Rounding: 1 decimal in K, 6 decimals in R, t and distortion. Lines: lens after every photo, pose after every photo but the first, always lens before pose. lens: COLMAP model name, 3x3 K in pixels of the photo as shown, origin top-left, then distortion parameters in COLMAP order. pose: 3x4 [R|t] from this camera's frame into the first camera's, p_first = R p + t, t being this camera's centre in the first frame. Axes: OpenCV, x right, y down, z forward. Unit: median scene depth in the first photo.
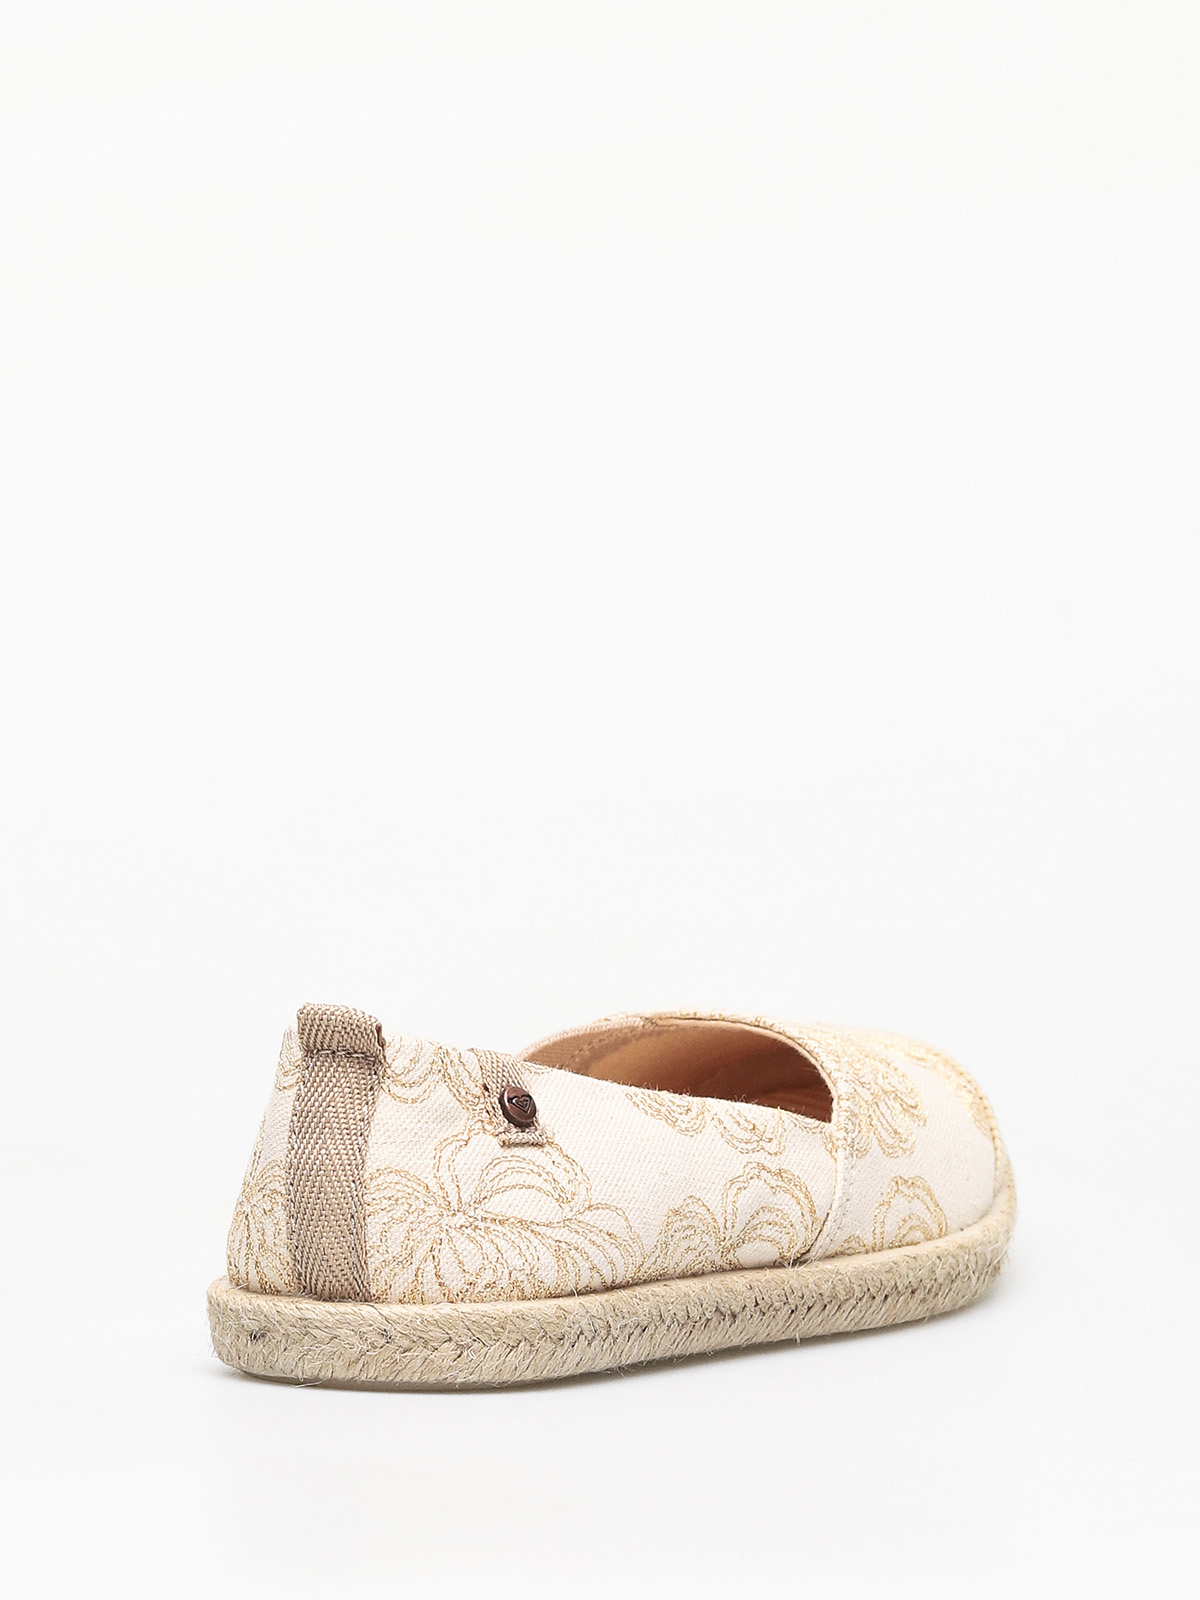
lens RADIAL K [[5753.8, 0, 600.0], [0, 5753.8, 800.0], [0, 0, 1]] dist [0.087961, 0.061360]
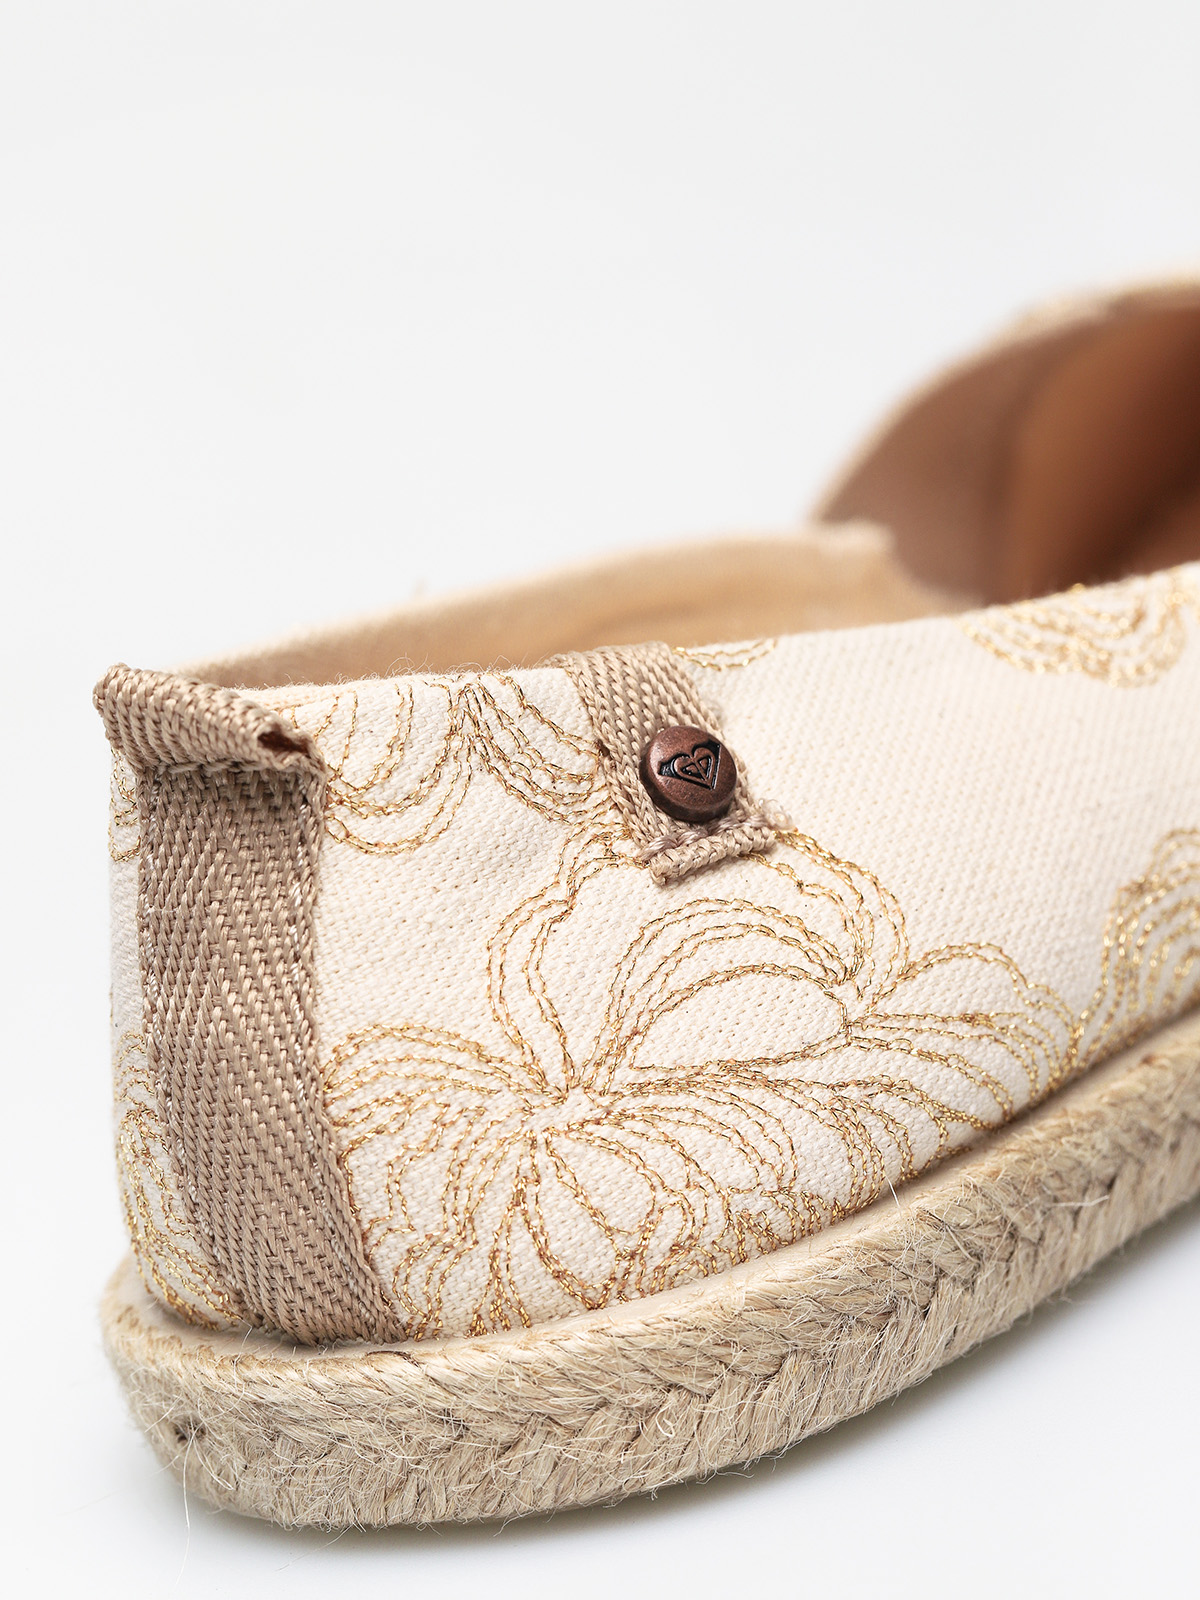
lens RADIAL K [[5753.8, 0, 600.0], [0, 5753.8, 800.0], [0, 0, 1]] dist [0.087961, 0.061360]
pose [[0.969138, -0.182484, -0.165741, 0.049448], [0.210407, 0.962644, 0.170428, -0.018077], [0.128450, -0.200042, 0.971331, 0.604040]]
